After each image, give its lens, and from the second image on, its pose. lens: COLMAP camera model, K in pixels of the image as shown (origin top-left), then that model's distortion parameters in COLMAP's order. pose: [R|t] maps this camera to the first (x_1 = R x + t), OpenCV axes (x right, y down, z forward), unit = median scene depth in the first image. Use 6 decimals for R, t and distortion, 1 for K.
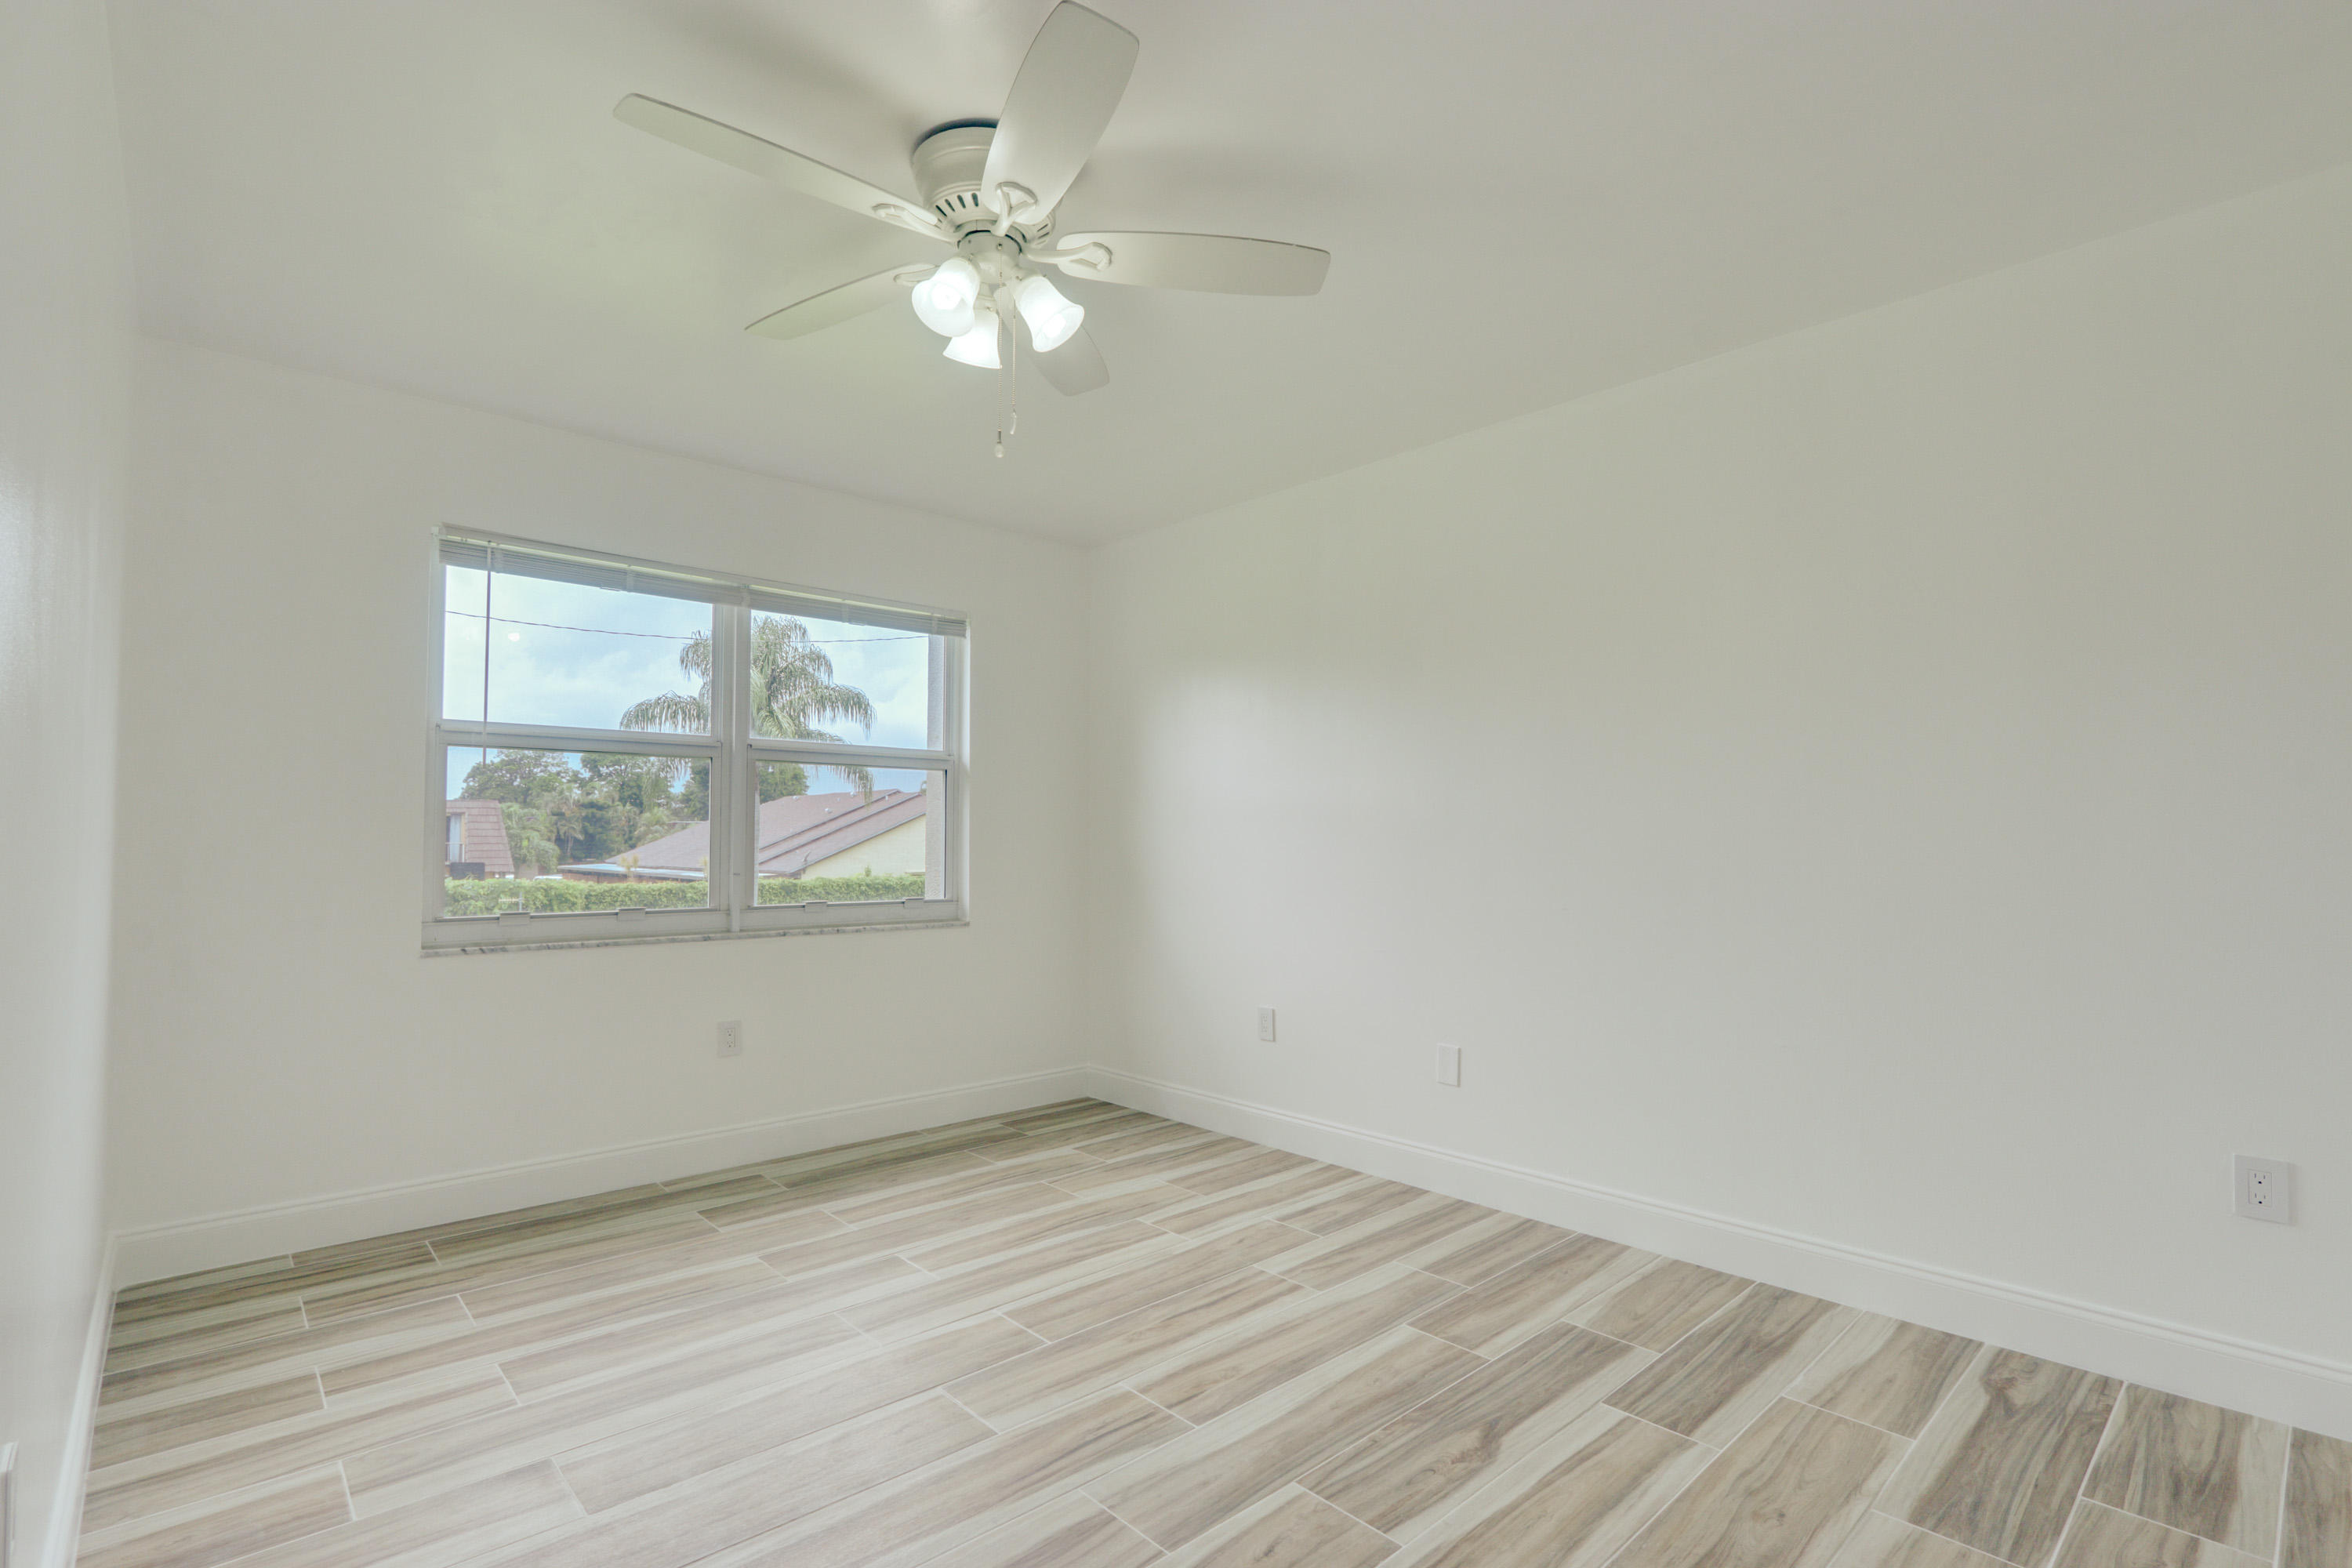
lens RADIAL K [[1081.8, 0, 1168.3], [0, 1081.8, 791.9], [0, 0, 1]] dist [-0.020259, 0.003850]
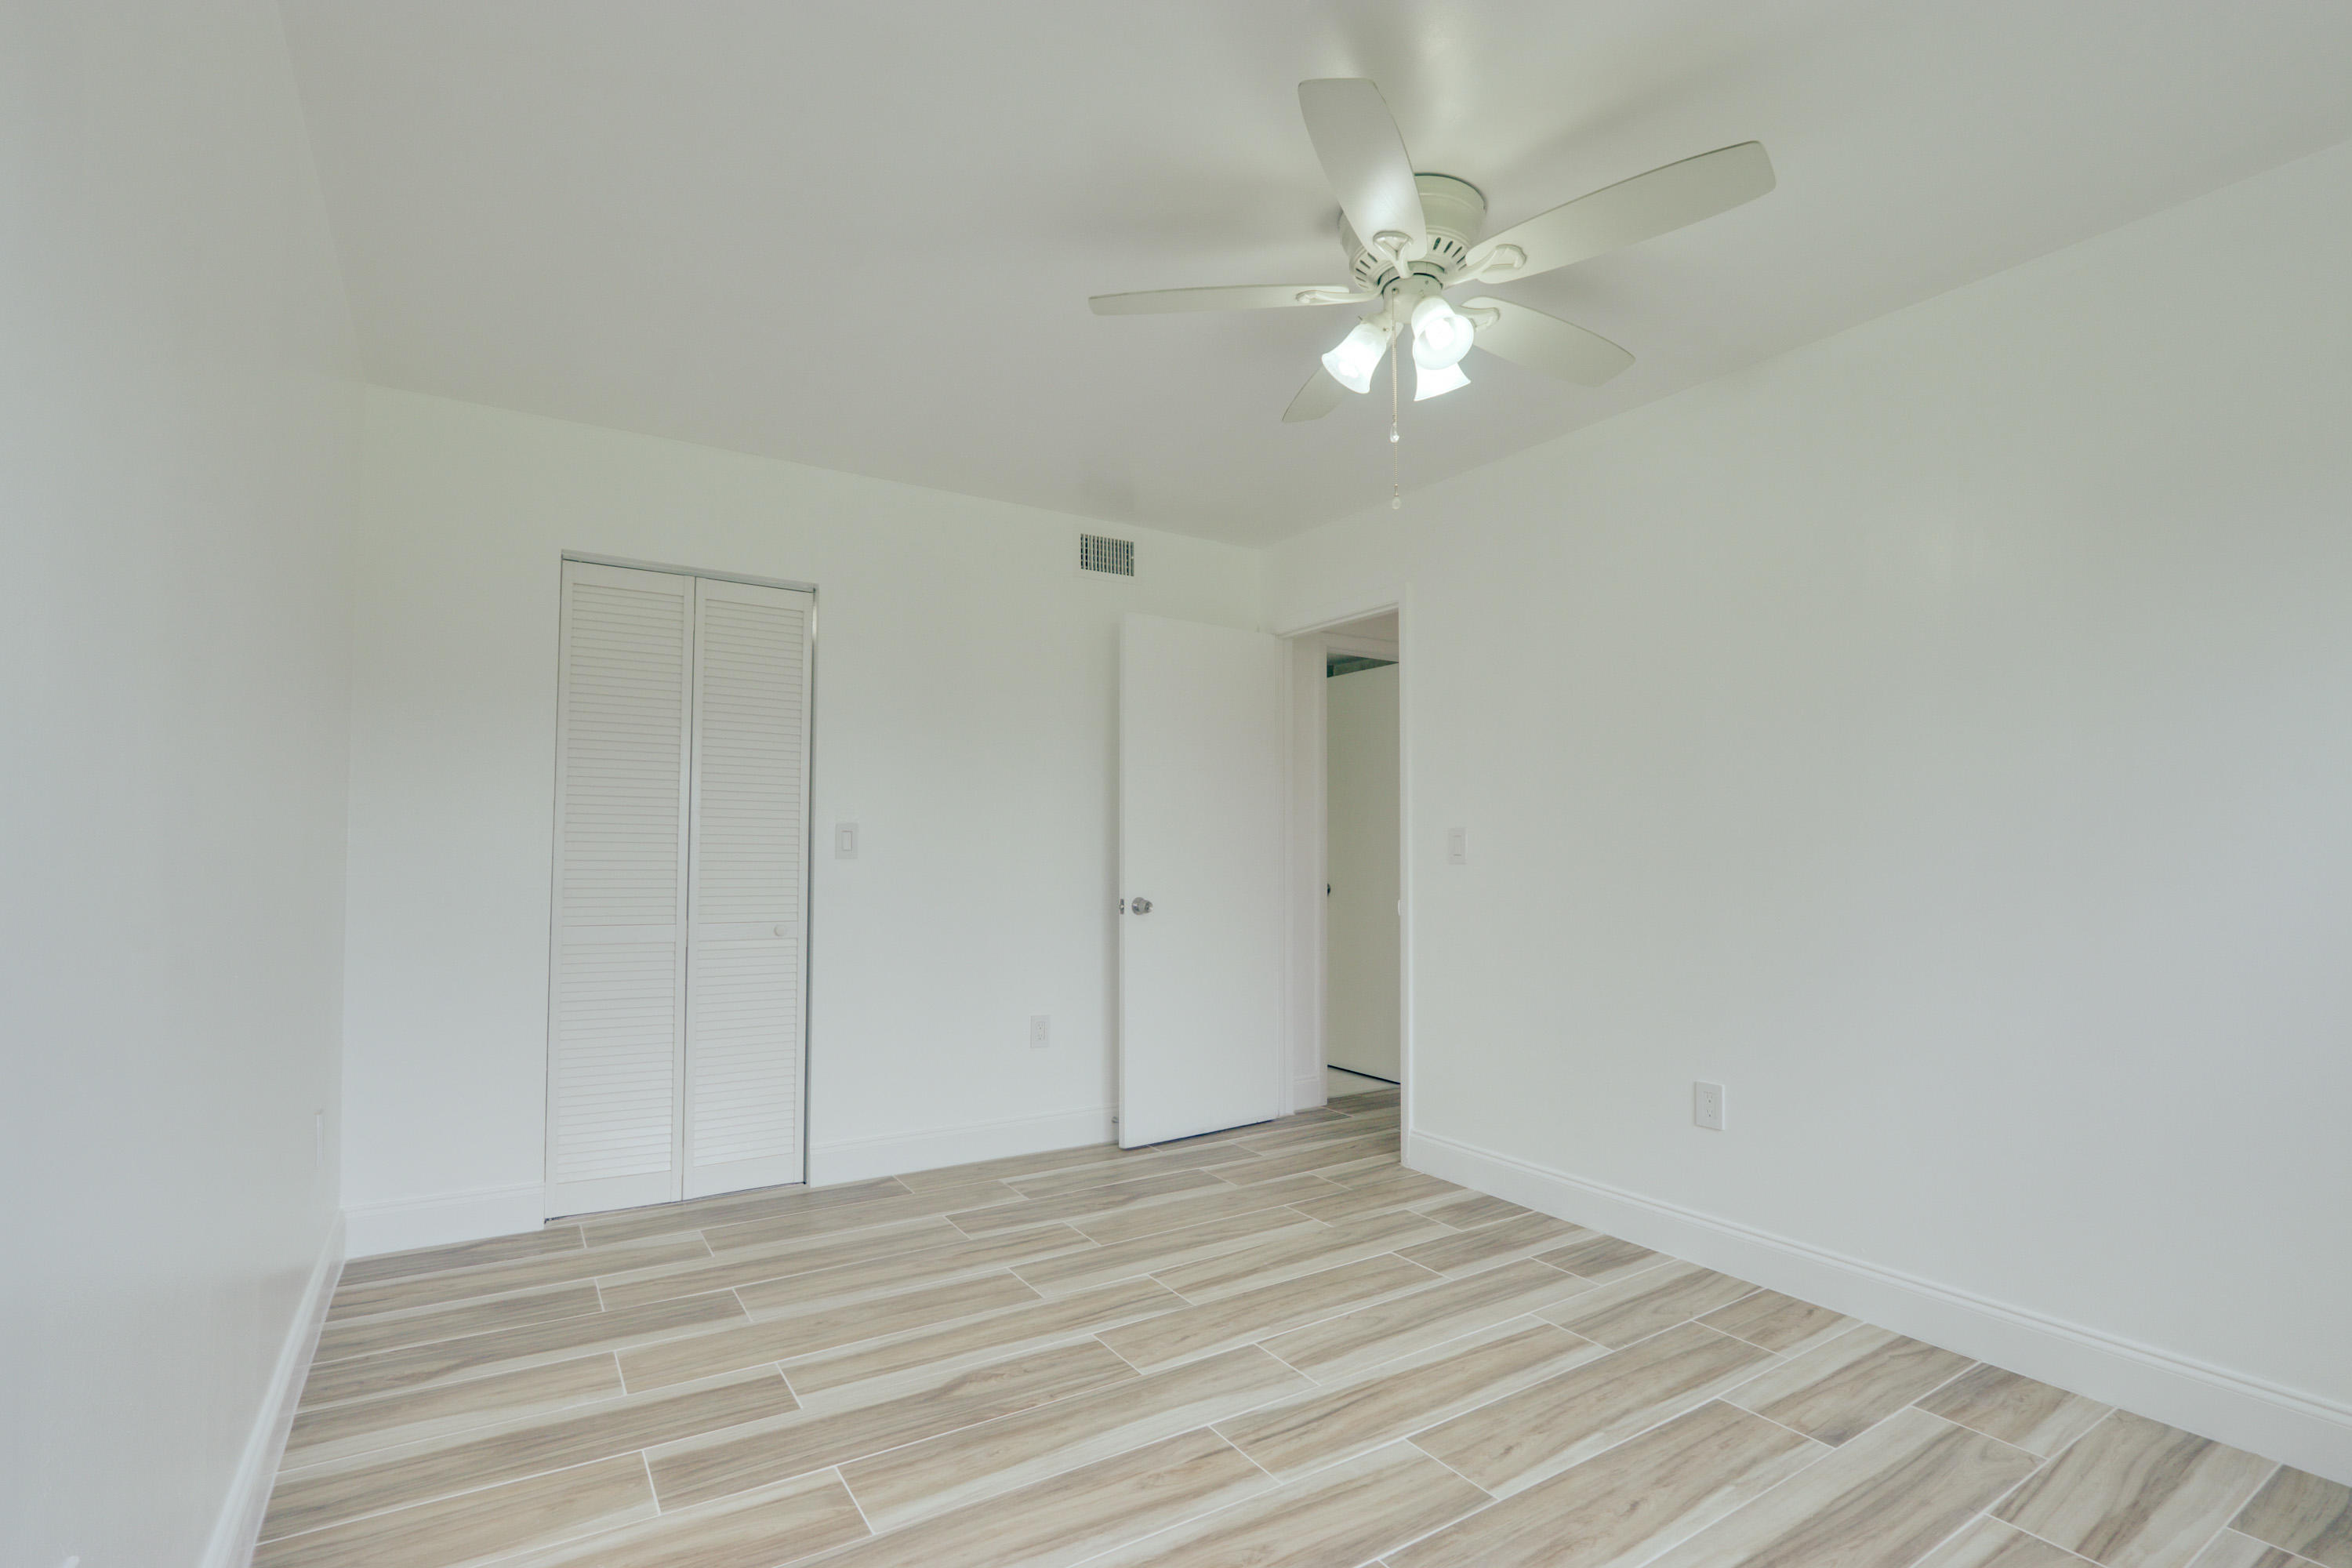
lens RADIAL K [[1081.8, 0, 1180.2], [0, 1081.8, 794.6], [0, 0, 1]] dist [-0.020259, 0.003850]
pose [[-0.987045, 0.002520, 0.160425, -0.109287], [-0.013093, 0.995276, -0.096194, 0.092407], [-0.159909, -0.097048, -0.982350, 2.017076]]
